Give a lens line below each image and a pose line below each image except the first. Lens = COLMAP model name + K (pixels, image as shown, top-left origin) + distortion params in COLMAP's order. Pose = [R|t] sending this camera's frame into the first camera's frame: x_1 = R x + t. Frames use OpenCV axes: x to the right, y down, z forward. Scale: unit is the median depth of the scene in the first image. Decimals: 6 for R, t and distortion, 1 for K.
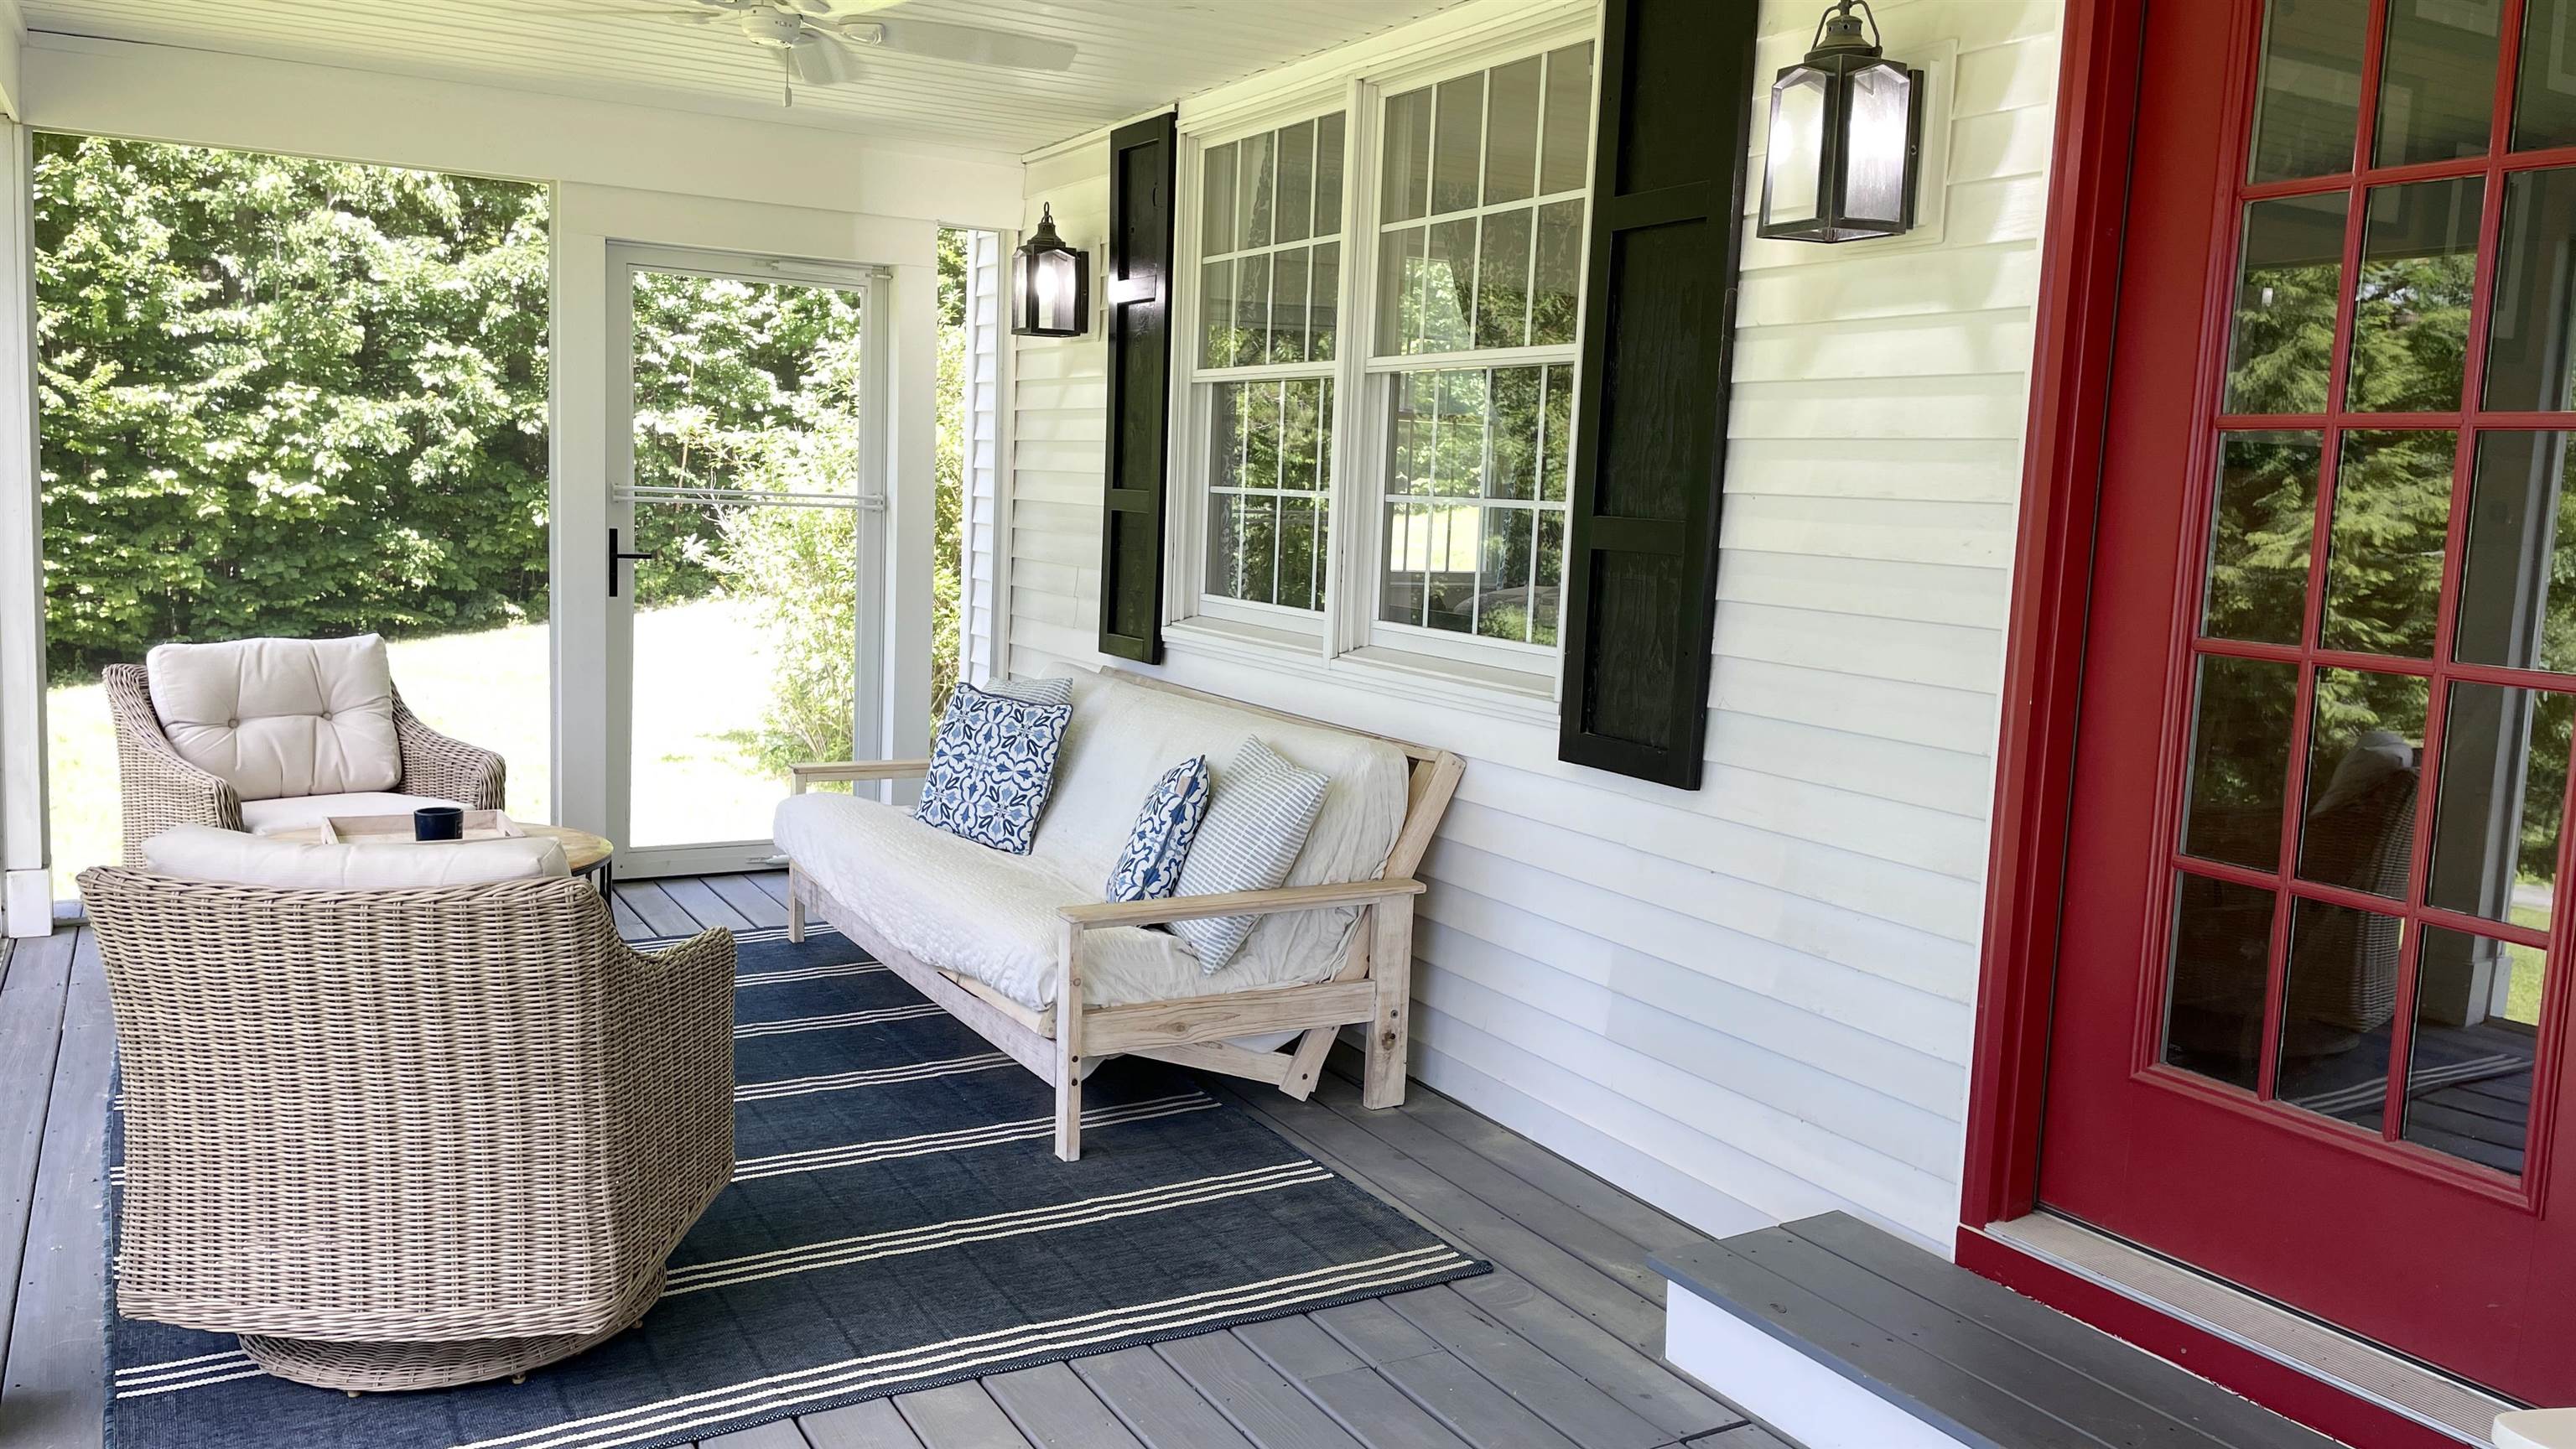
lens RADIAL K [[1928.0, 0, 1289.4], [0, 1928.0, 719.0], [0, 0, 1]] dist [0.001349, -0.003347]
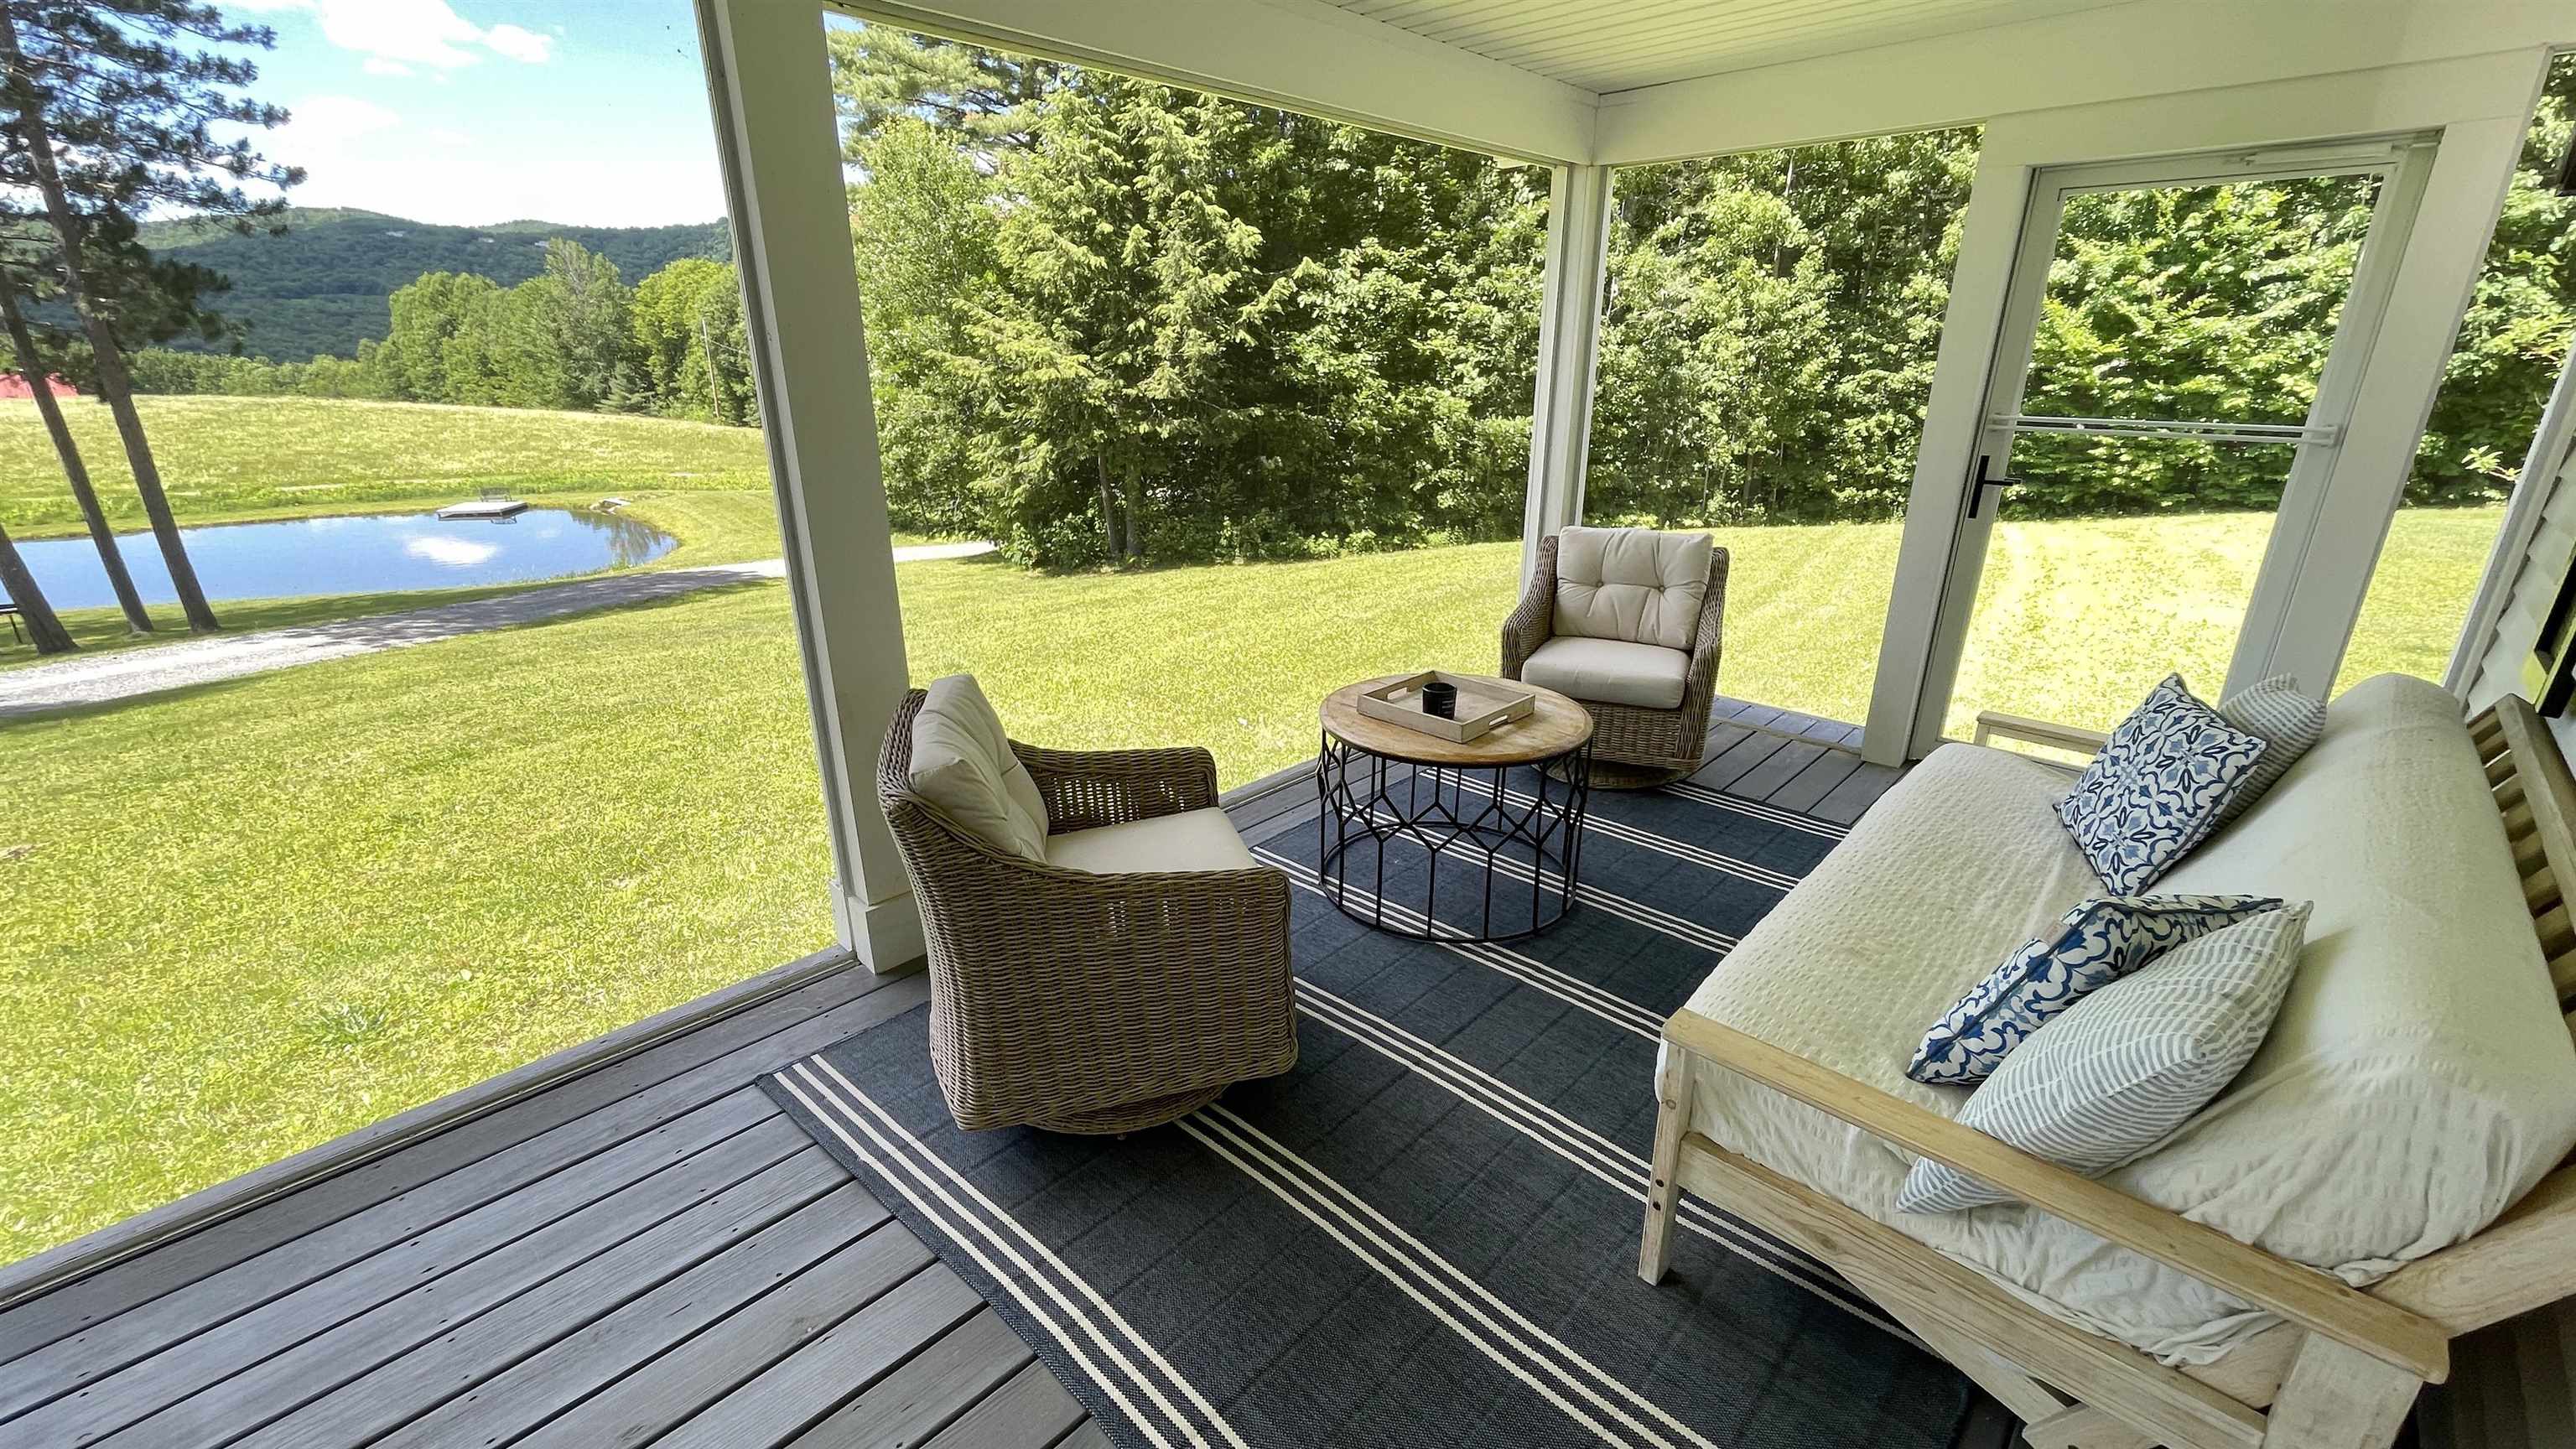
lens RADIAL K [[1036.9, 0, 1279.0], [0, 1036.9, 724.4], [0, 0, 1]] dist [-0.000550, -0.000179]
pose [[0.281685, 0.283690, -0.916610, 0.139045], [-0.101282, 0.958747, 0.265606, -0.080004], [0.954147, 0.018018, 0.298797, 0.522103]]
